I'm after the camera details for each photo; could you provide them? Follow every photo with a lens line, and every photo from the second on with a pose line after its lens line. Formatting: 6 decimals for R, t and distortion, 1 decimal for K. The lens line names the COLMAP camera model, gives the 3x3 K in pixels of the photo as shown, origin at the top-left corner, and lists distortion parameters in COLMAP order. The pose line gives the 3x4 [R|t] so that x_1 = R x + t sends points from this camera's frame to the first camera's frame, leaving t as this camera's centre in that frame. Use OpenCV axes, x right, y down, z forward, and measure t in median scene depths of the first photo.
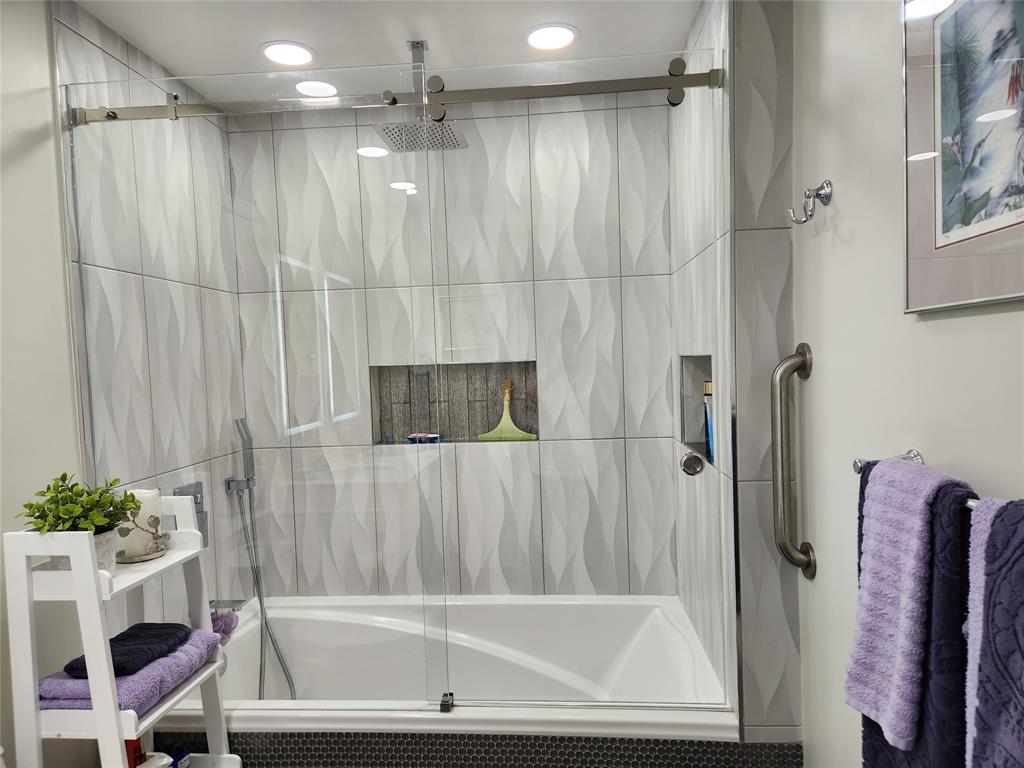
lens RADIAL K [[705.7, 0, 509.6], [0, 705.7, 393.7], [0, 0, 1]] dist [0.075584, -0.064292]
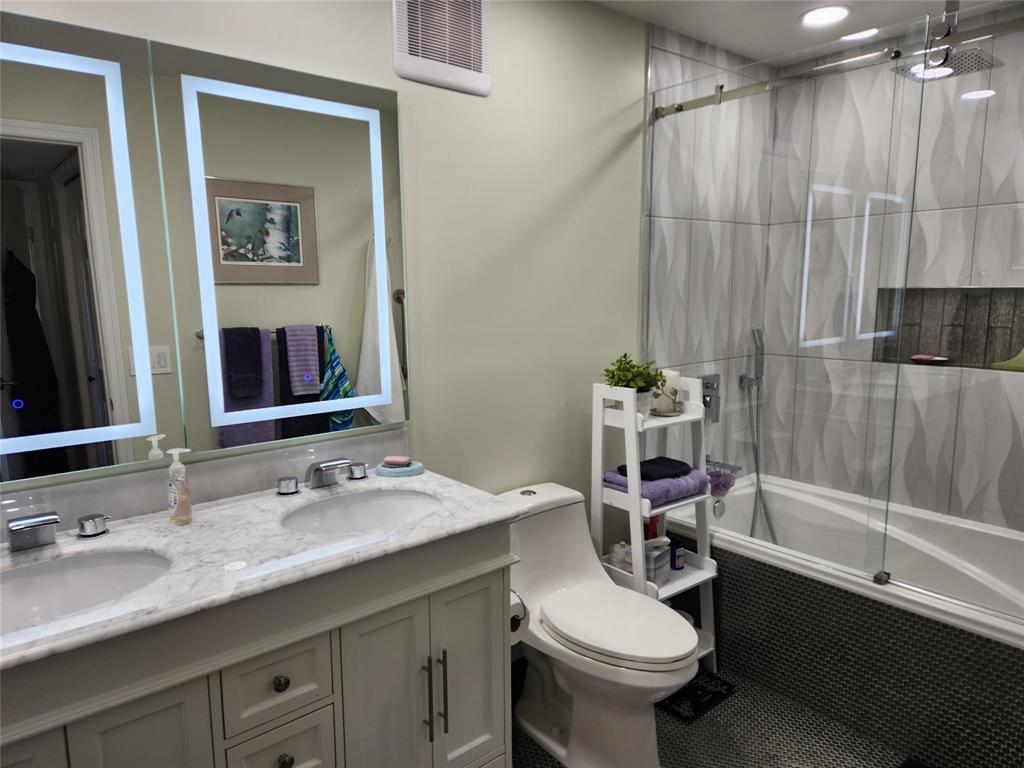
lens RADIAL K [[705.7, 0, 509.6], [0, 705.7, 393.7], [0, 0, 1]] dist [0.075584, -0.064292]
pose [[0.720314, 0.141270, -0.679110, 0.244904], [-0.055391, 0.987629, 0.146697, -0.017142], [0.691433, -0.068051, 0.719229, -0.288088]]
